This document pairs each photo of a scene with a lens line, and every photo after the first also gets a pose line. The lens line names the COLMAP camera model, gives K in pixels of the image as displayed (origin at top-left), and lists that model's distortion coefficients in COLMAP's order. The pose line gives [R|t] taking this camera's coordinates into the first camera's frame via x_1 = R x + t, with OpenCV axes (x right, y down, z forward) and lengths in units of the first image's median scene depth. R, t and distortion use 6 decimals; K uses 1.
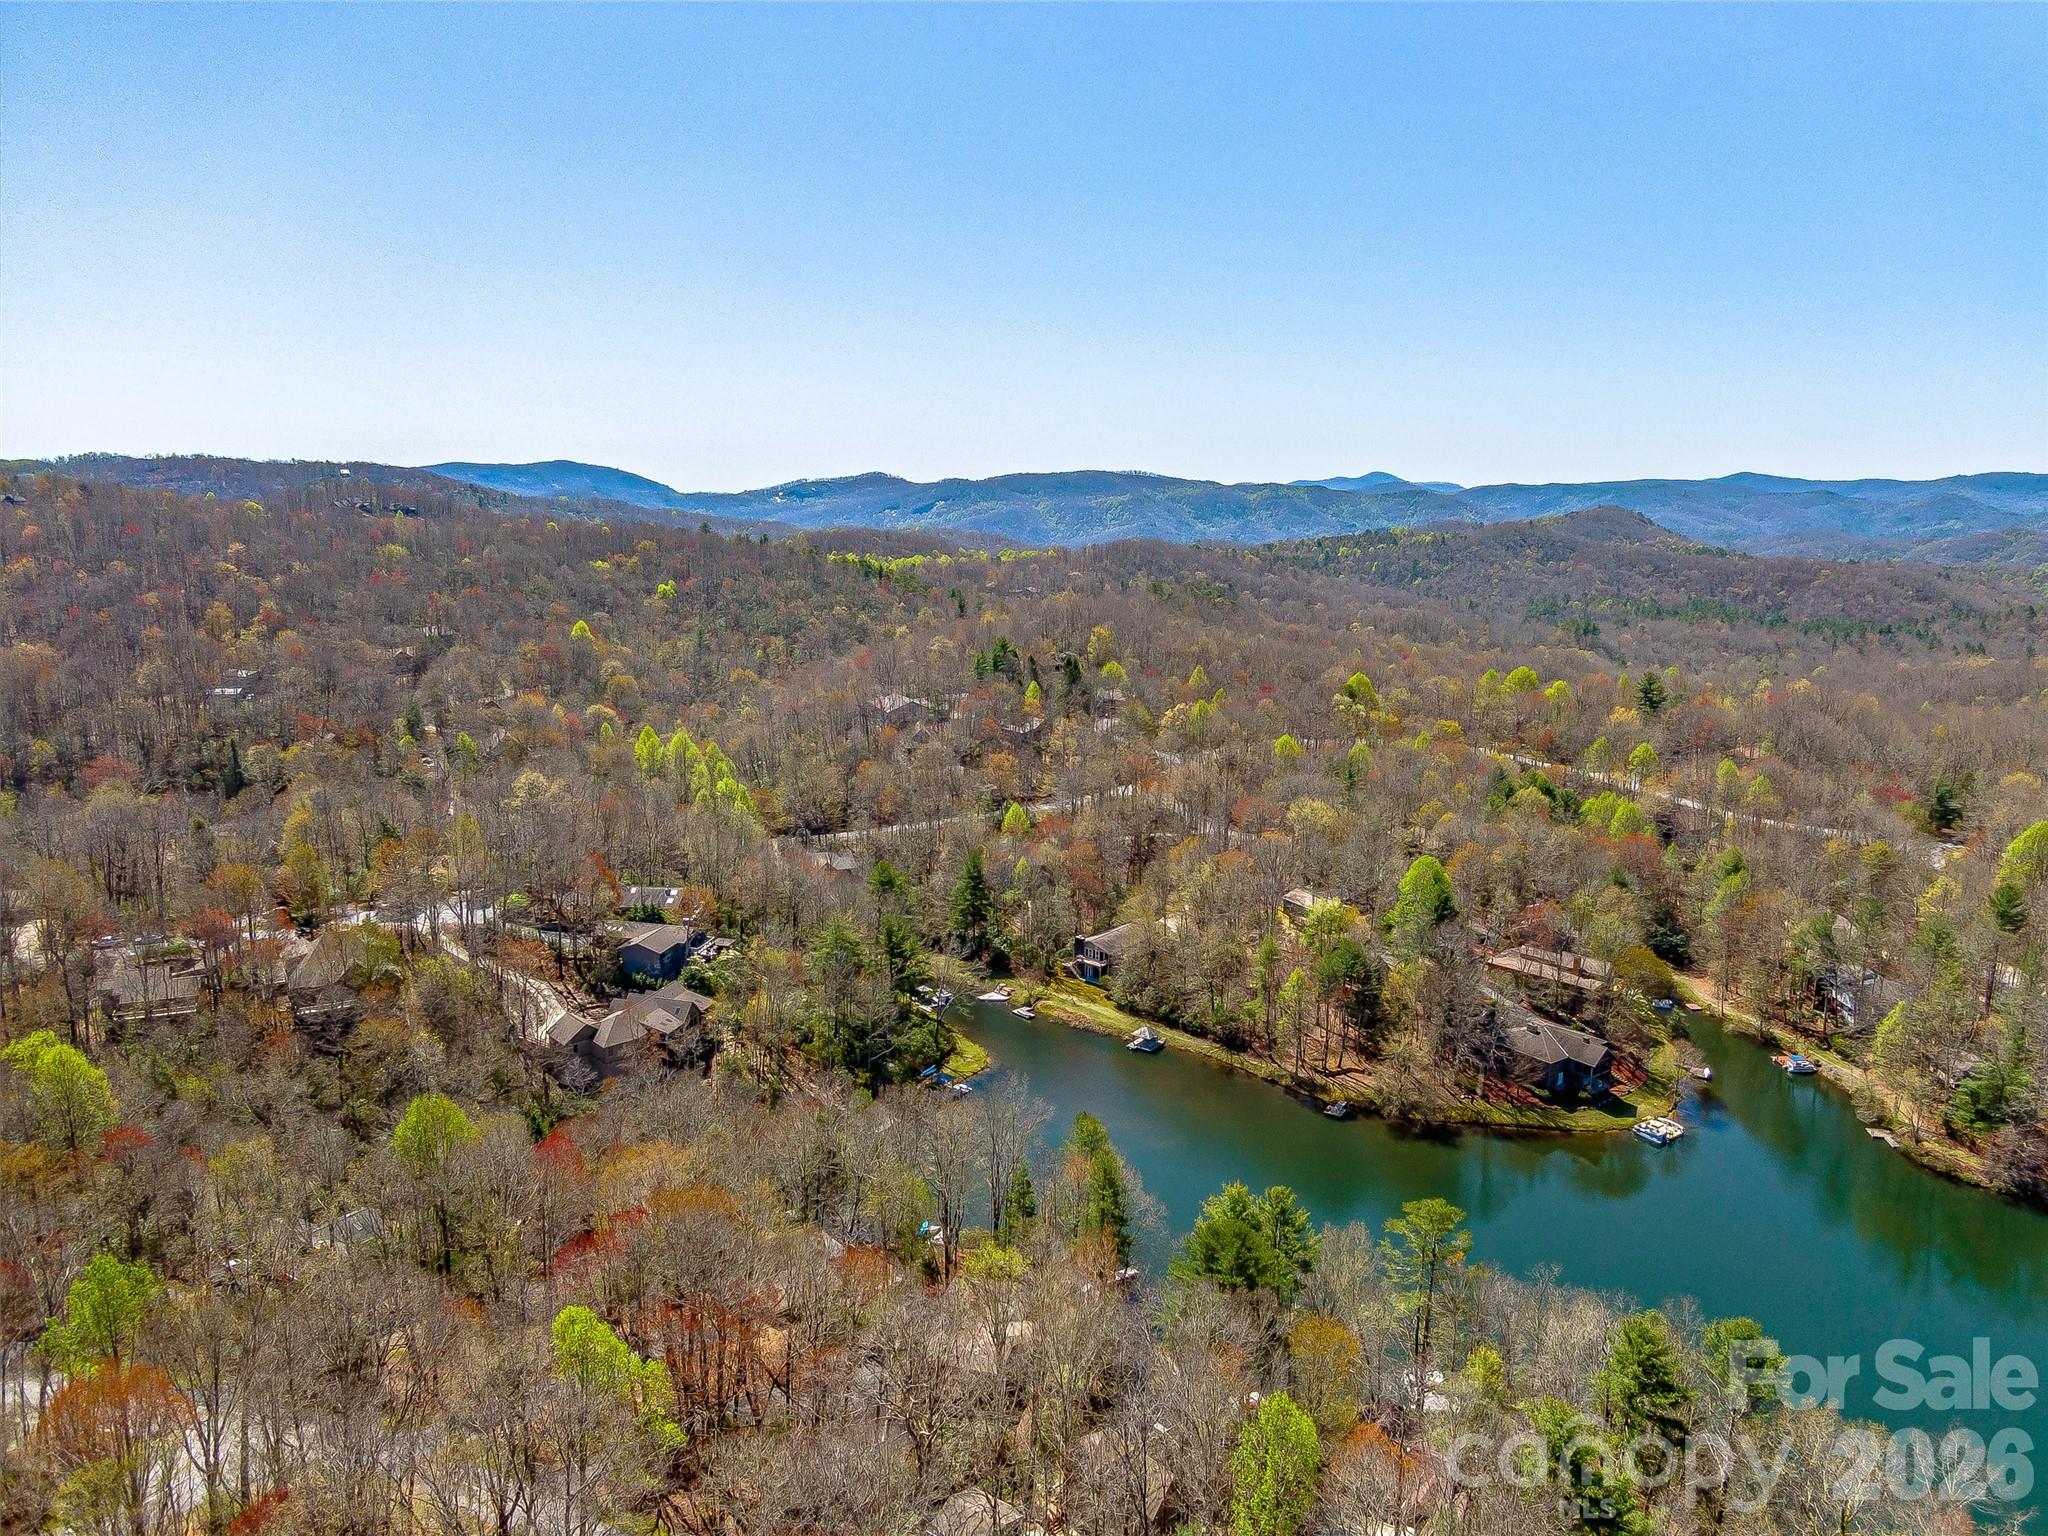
lens RADIAL K [[1445.4, 0, 1023.1], [0, 1445.4, 765.2], [0, 0, 1]] dist [0.029422, -0.000013]
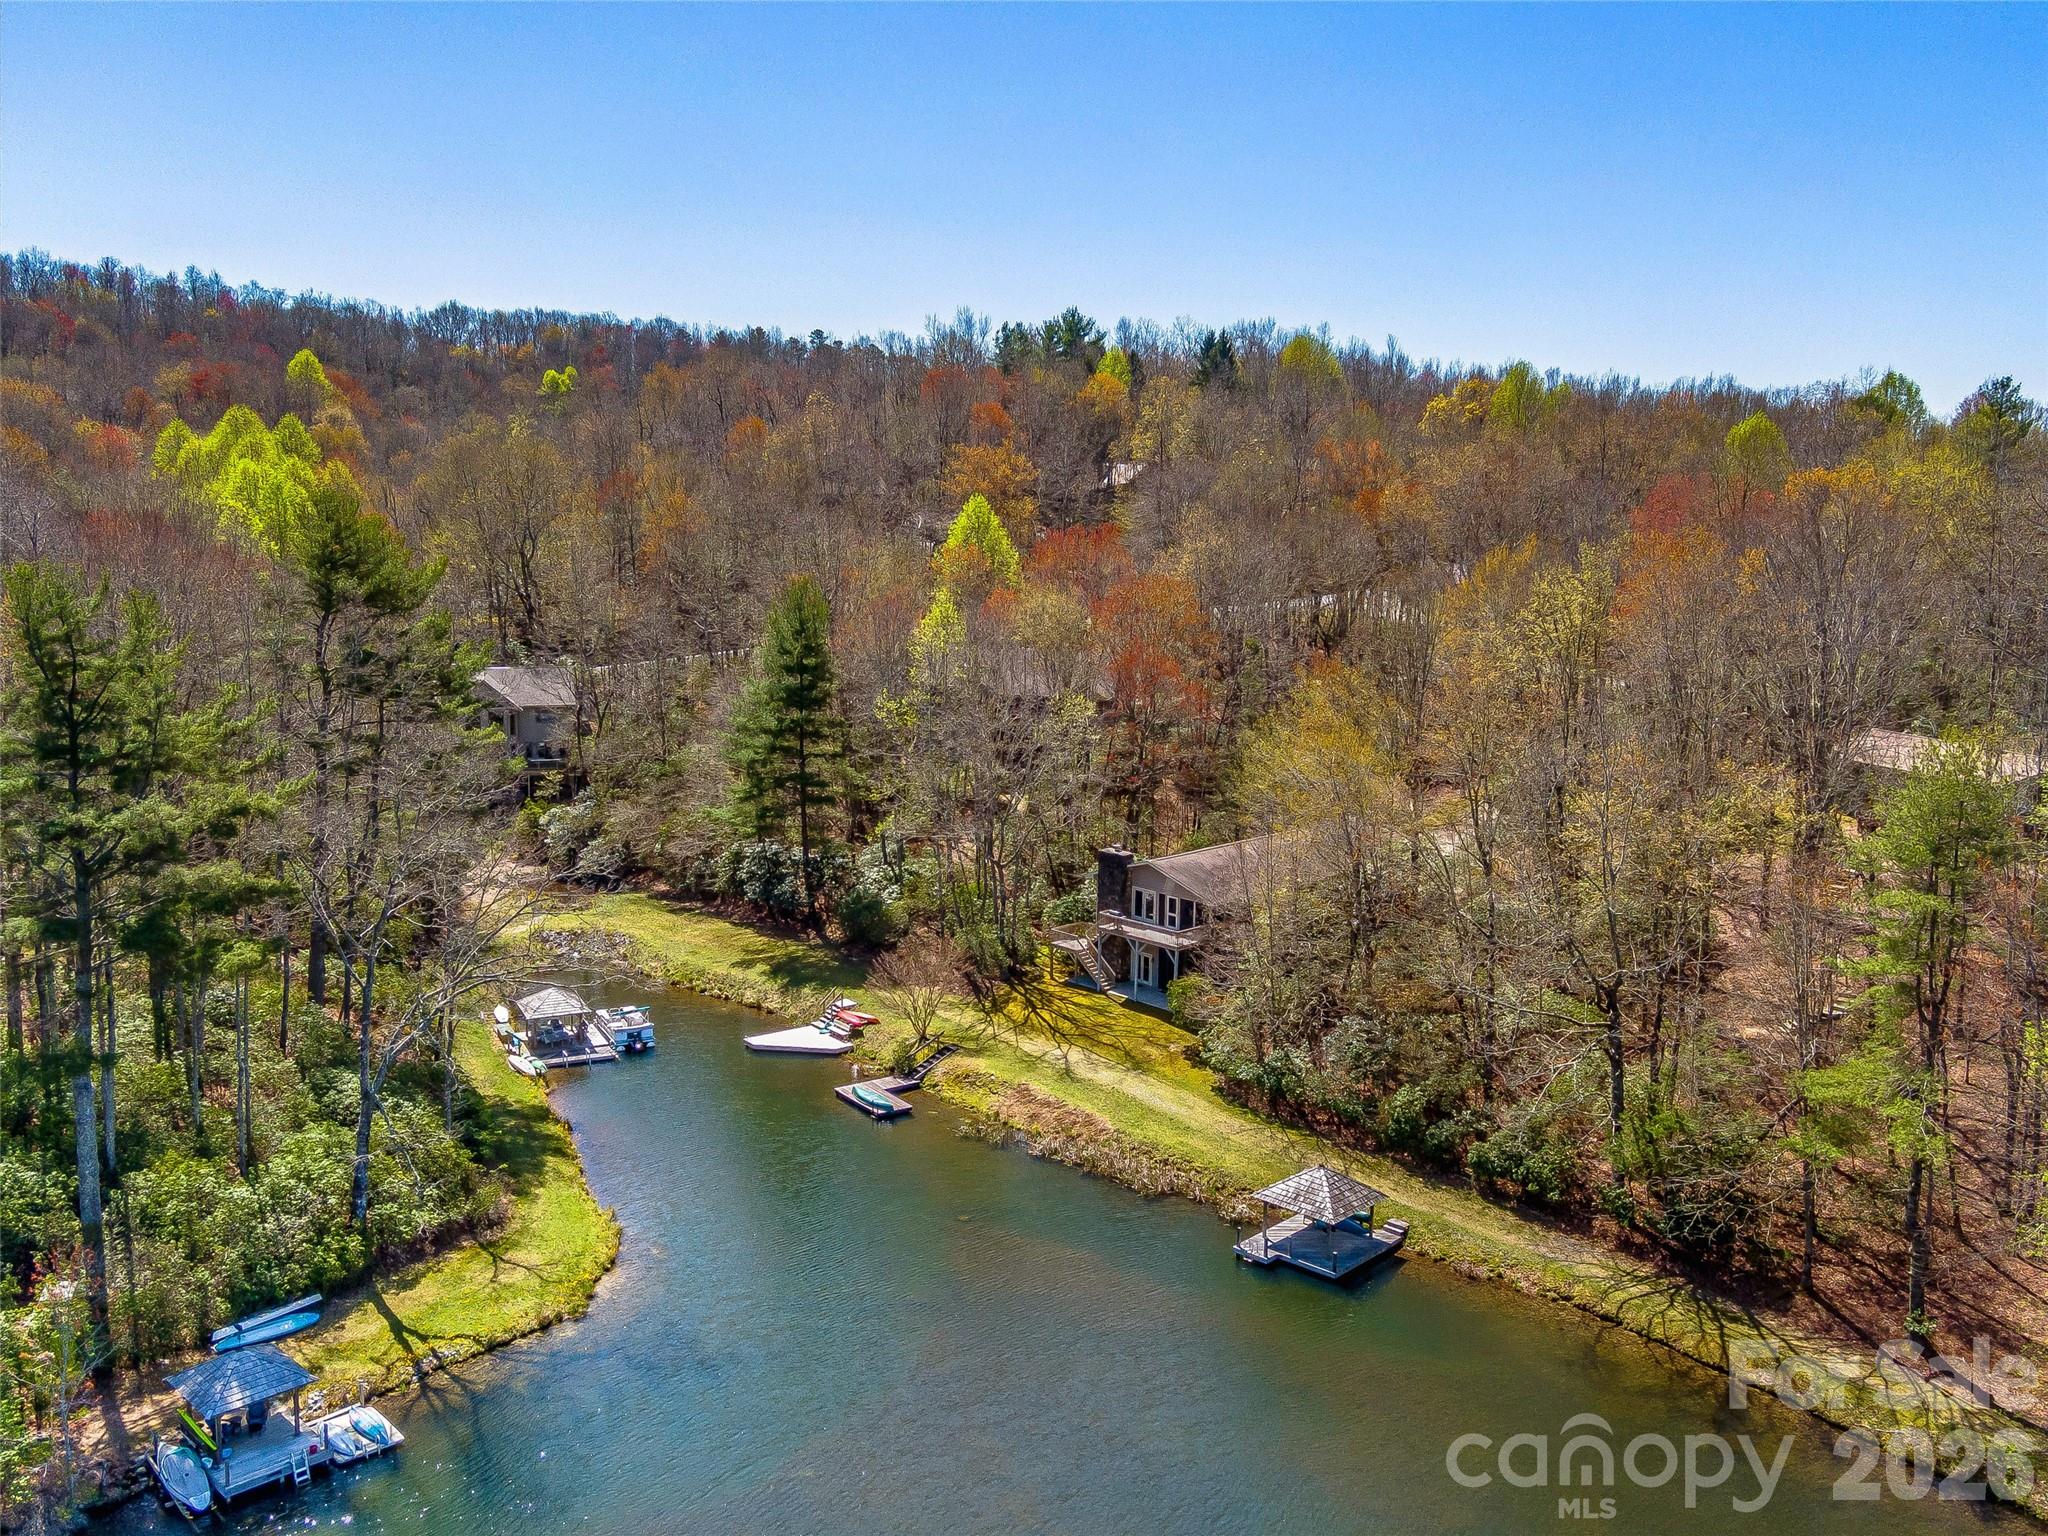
lens RADIAL K [[1918.3, 0, 1023.5], [0, 1918.3, 771.6], [0, 0, 1]] dist [0.020612, 0.000000]
pose [[0.993634, 0.028056, -0.109104, 0.065605], [-0.030874, 0.999230, -0.024231, 0.119164], [0.108340, 0.027445, 0.993735, 0.649171]]
